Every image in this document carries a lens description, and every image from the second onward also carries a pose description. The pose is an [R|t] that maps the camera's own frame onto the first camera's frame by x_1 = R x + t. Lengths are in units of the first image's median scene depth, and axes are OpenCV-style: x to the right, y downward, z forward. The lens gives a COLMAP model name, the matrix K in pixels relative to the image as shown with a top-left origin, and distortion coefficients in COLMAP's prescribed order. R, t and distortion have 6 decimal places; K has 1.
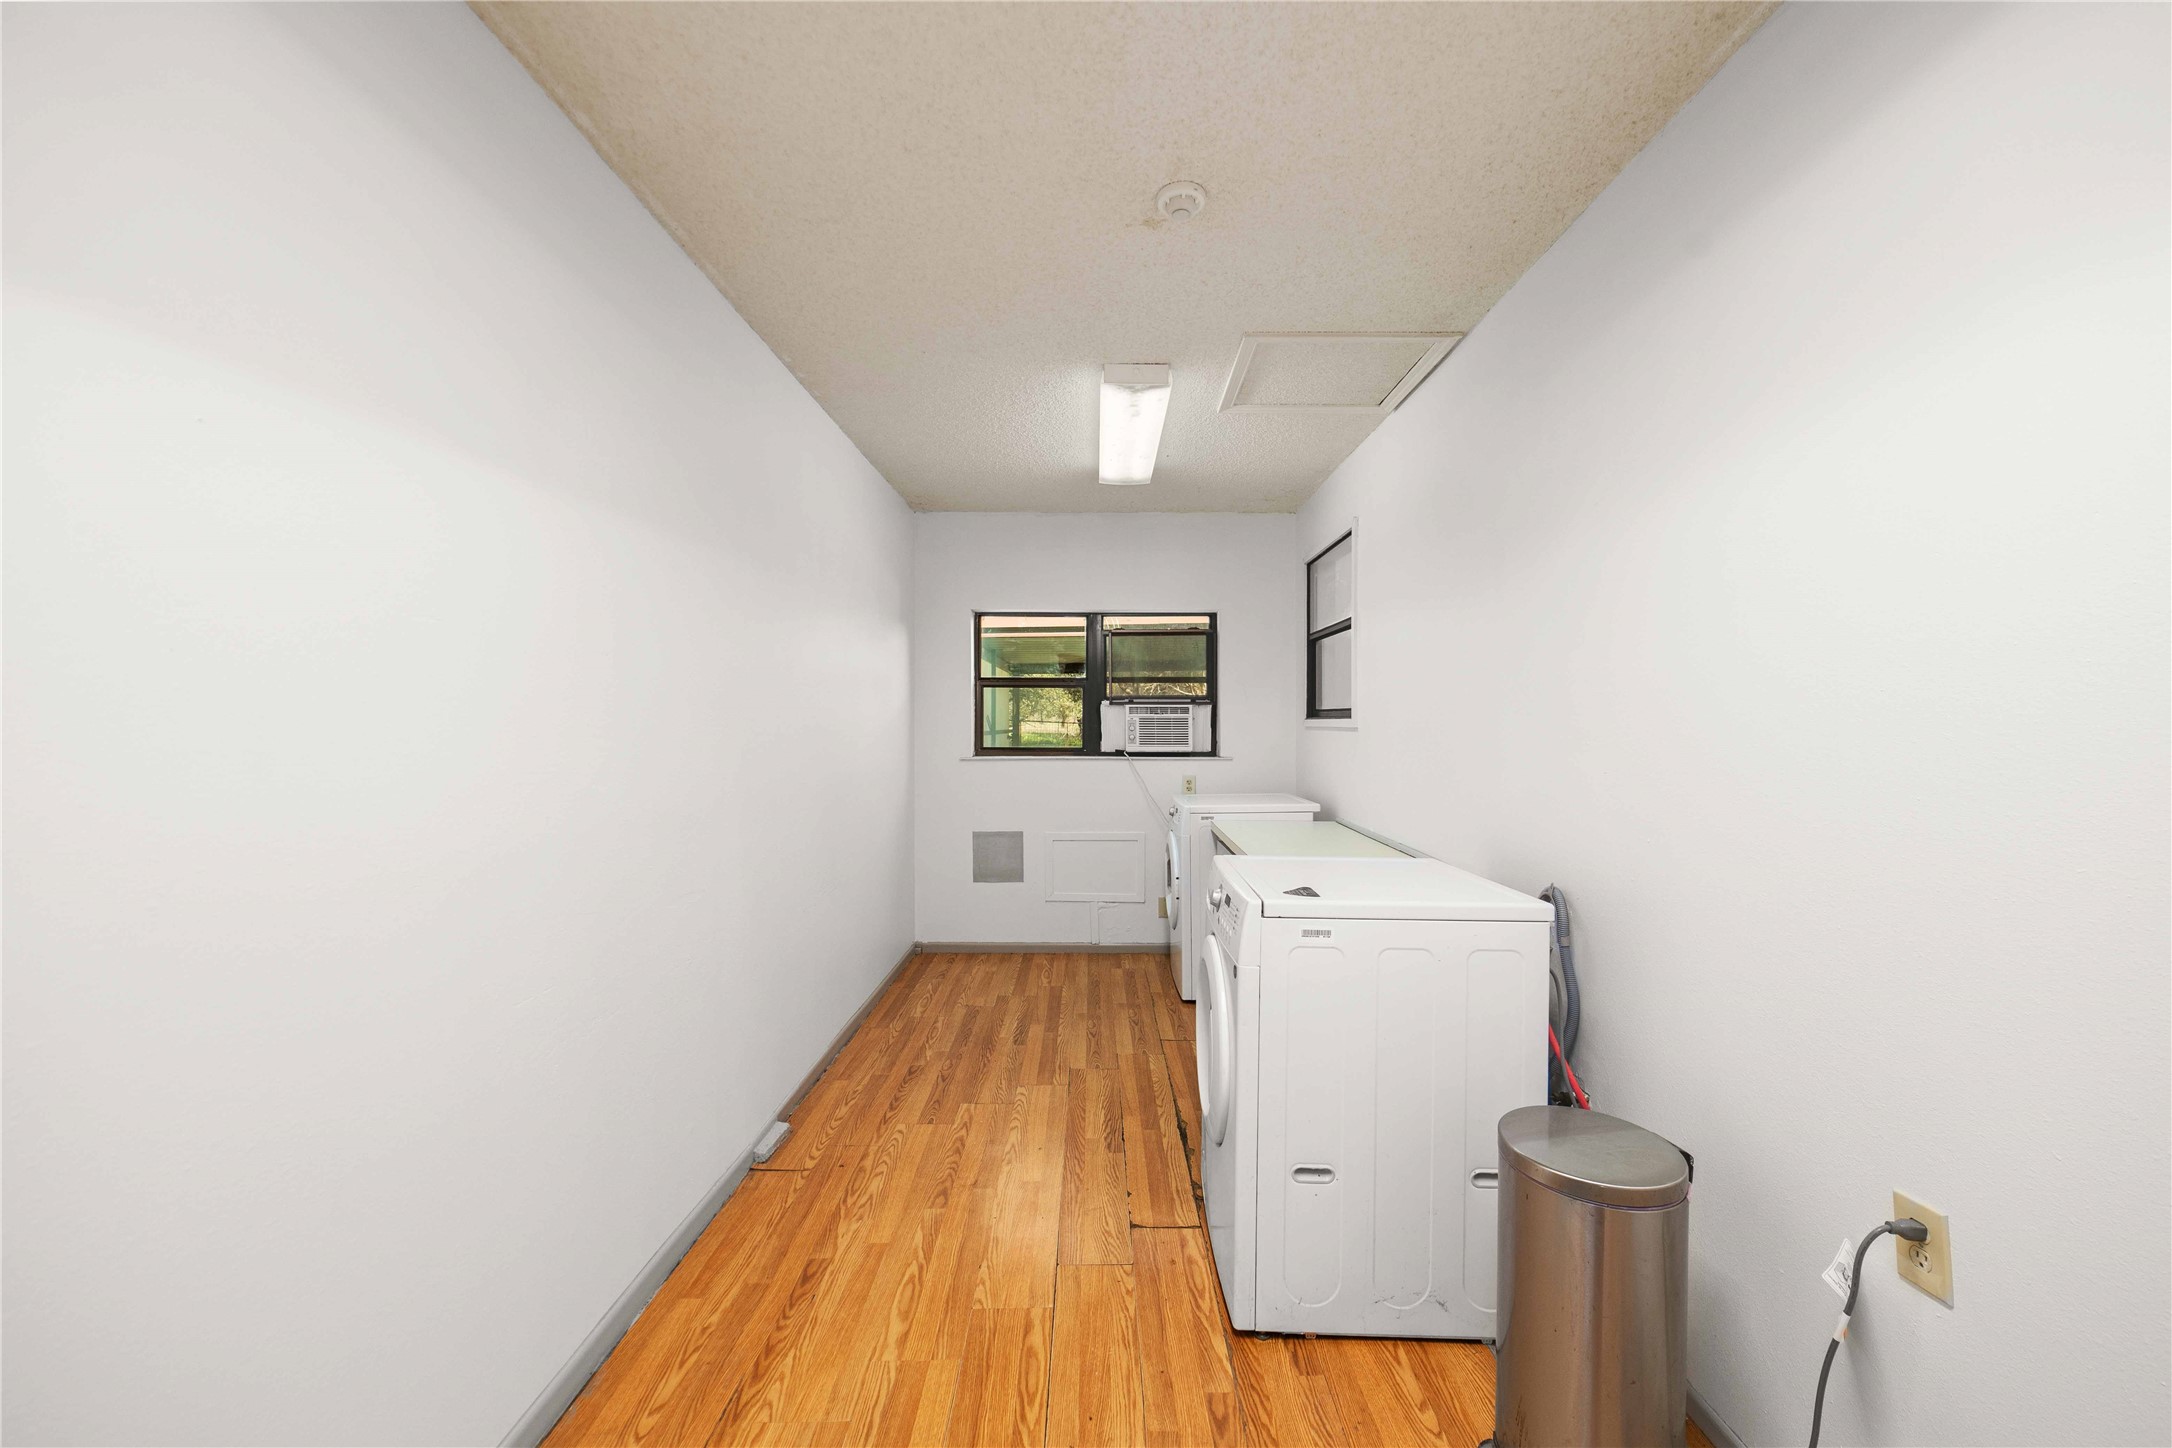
lens RADIAL K [[822.4, 0, 1106.6], [0, 822.4, 737.3], [0, 0, 1]] dist [-0.005937, 0.002052]
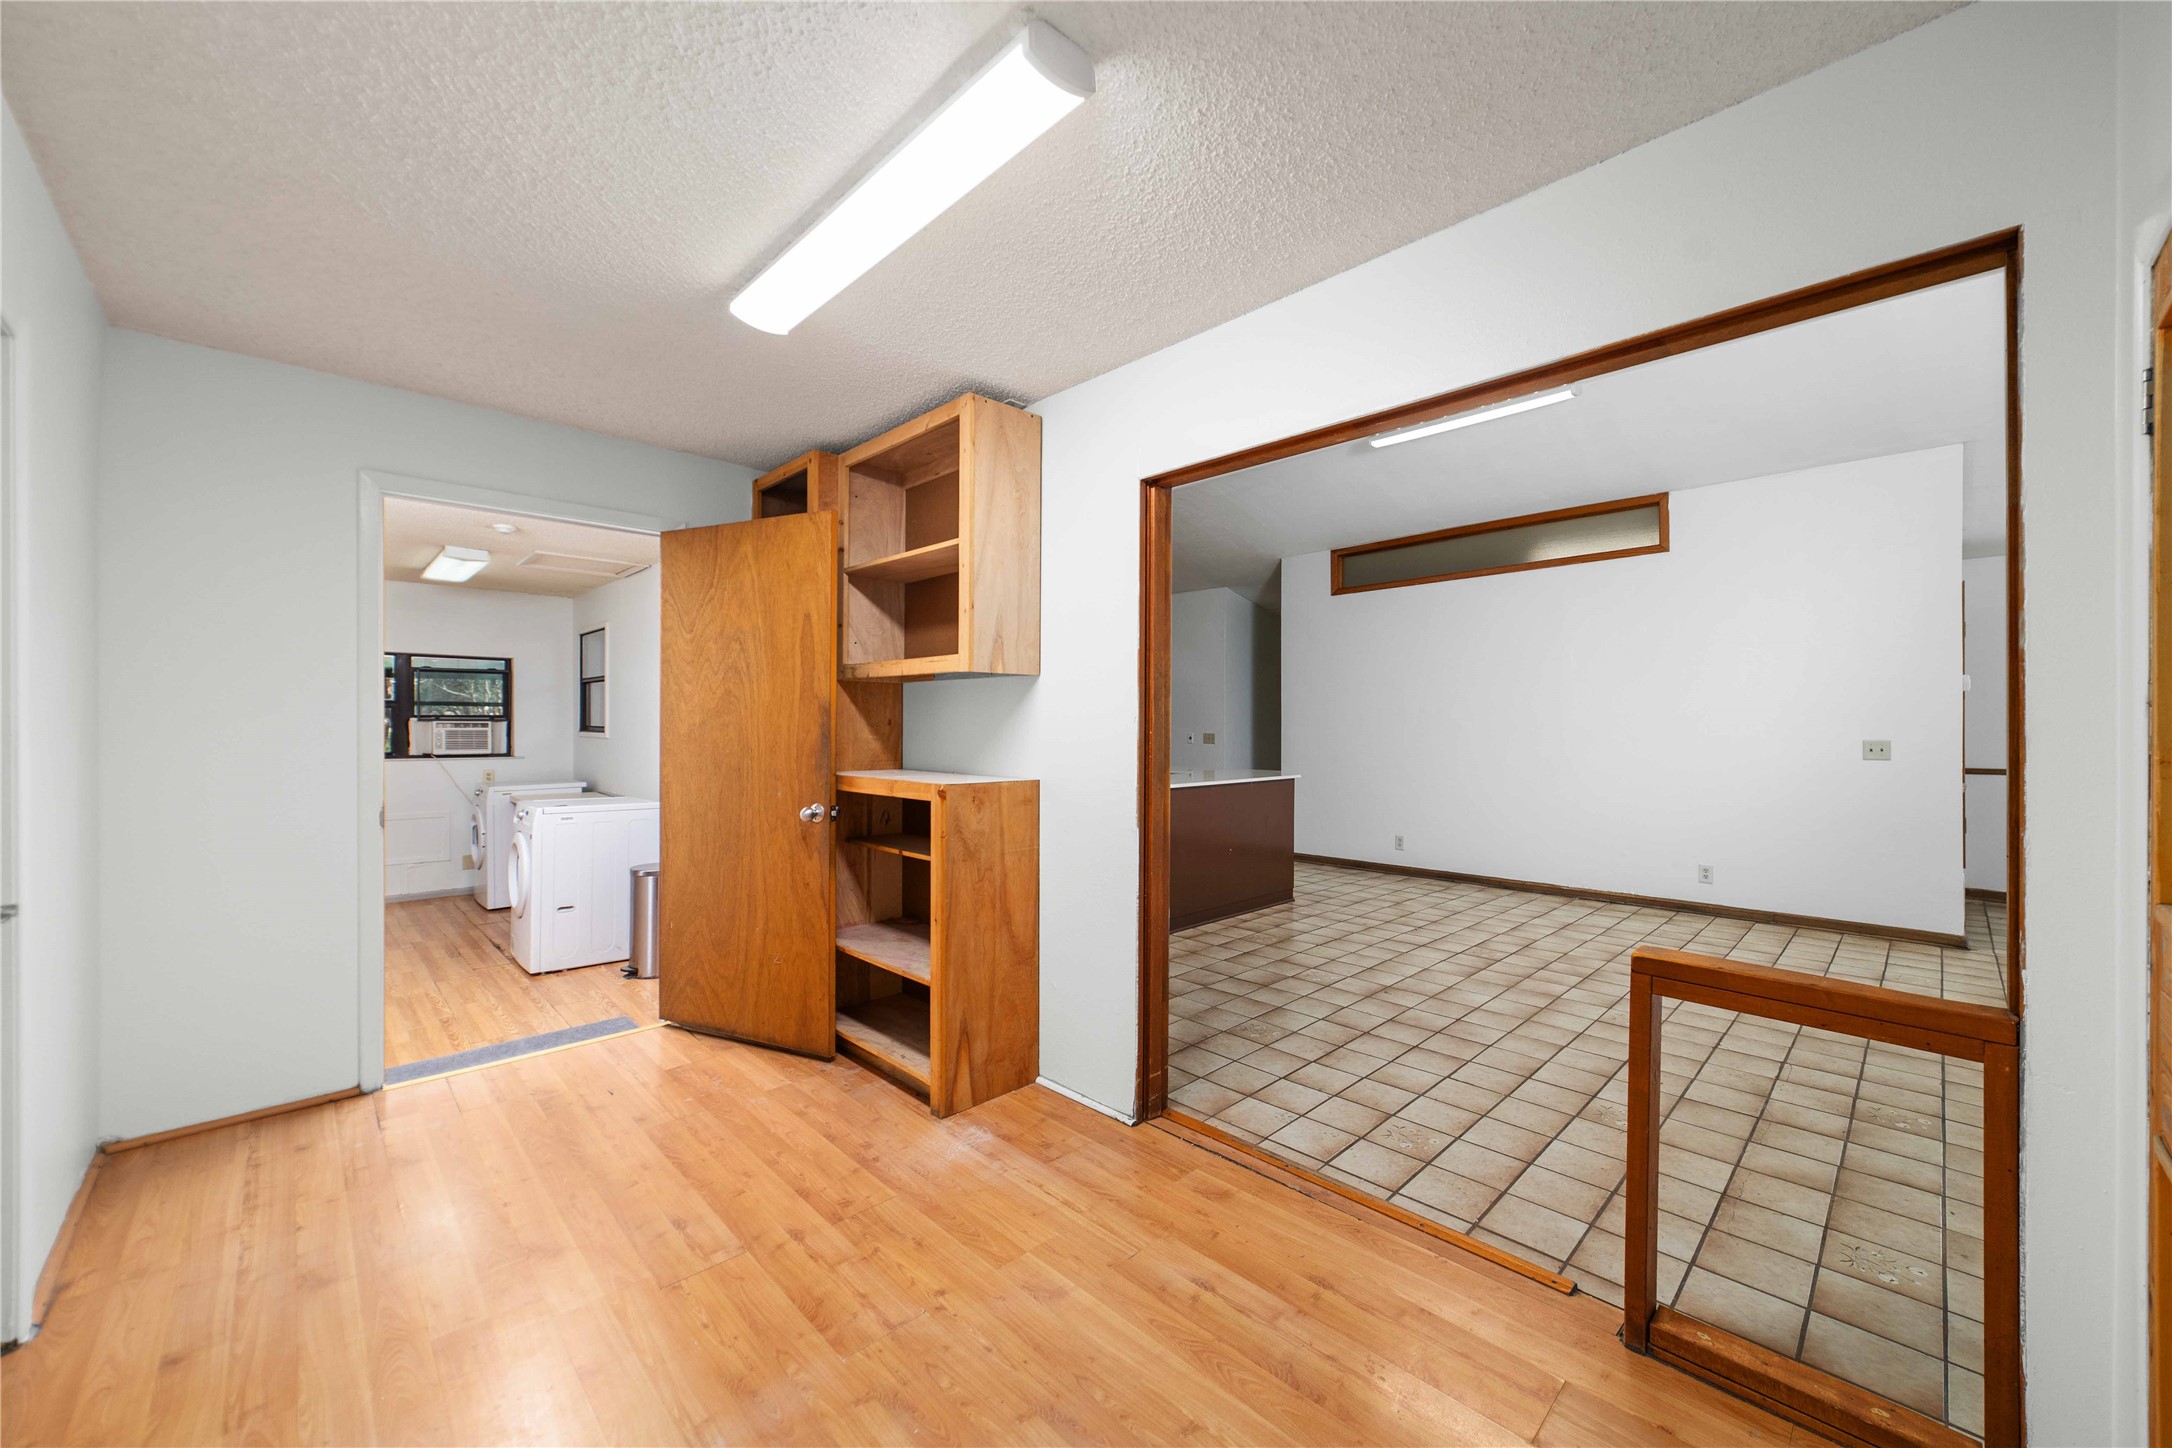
lens RADIAL K [[822.4, 0, 1098.1], [0, 822.4, 734.9], [0, 0, 1]] dist [-0.005937, 0.002052]
pose [[0.720422, -0.007054, 0.693500, -0.129332], [0.006081, 0.999974, 0.003854, -0.014712], [-0.693509, 0.001441, 0.720447, -0.794910]]
